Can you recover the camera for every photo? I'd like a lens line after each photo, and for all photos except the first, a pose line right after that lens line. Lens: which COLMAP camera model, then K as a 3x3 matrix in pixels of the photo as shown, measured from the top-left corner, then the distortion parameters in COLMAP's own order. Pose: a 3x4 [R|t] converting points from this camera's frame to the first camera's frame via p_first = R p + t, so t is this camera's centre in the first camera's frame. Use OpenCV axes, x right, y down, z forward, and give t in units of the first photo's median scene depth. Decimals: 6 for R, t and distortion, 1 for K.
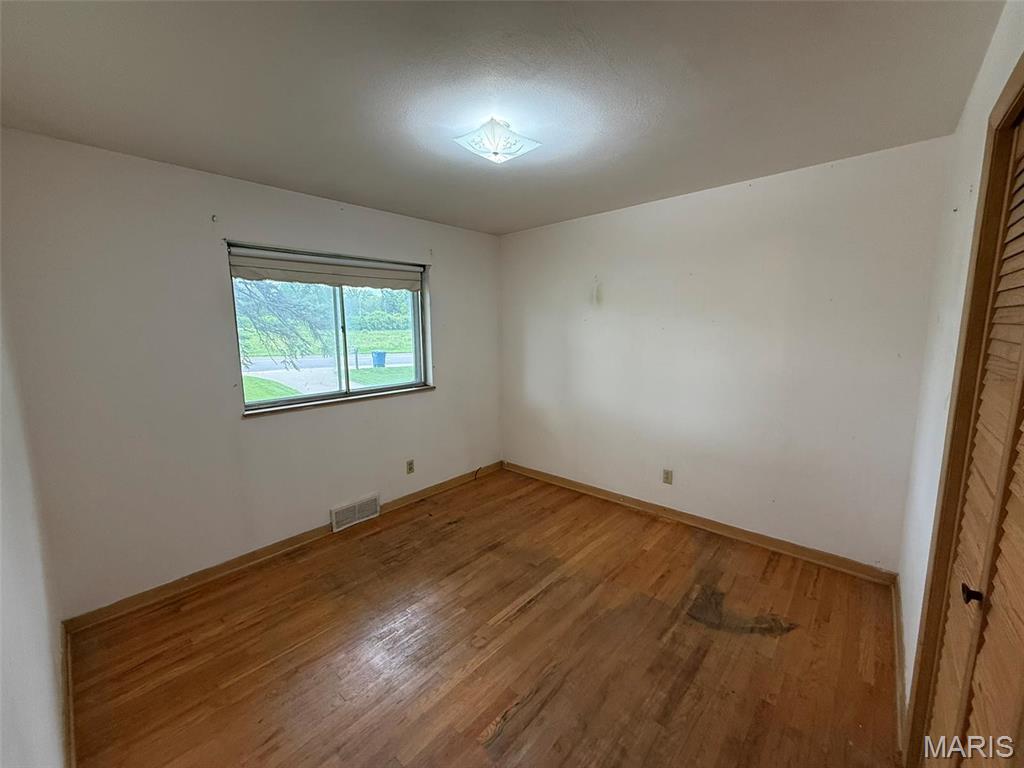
lens RADIAL K [[405.4, 0, 504.8], [0, 405.4, 384.5], [0, 0, 1]] dist [-0.001404, -0.000831]
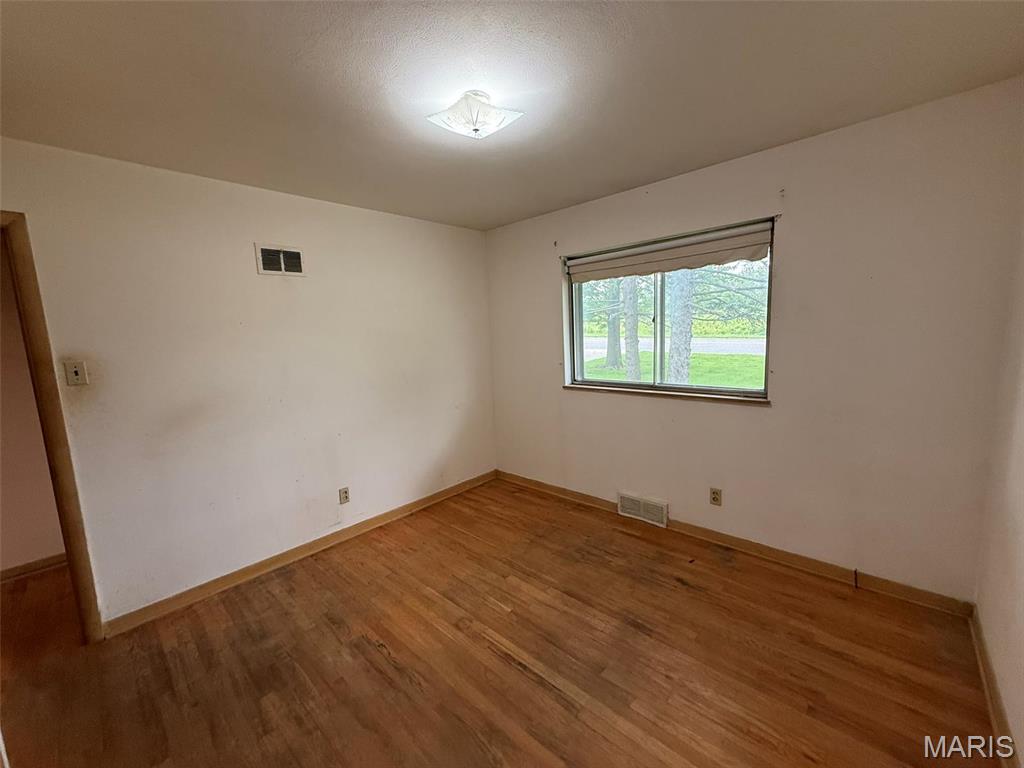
lens RADIAL K [[405.4, 0, 513.3], [0, 405.4, 386.3], [0, 0, 1]] dist [-0.001404, -0.000831]
pose [[-0.005519, 0.151736, -0.988406, 0.638933], [-0.094397, 0.983928, 0.151575, -0.106395], [0.995519, 0.094139, 0.008893, 0.764456]]
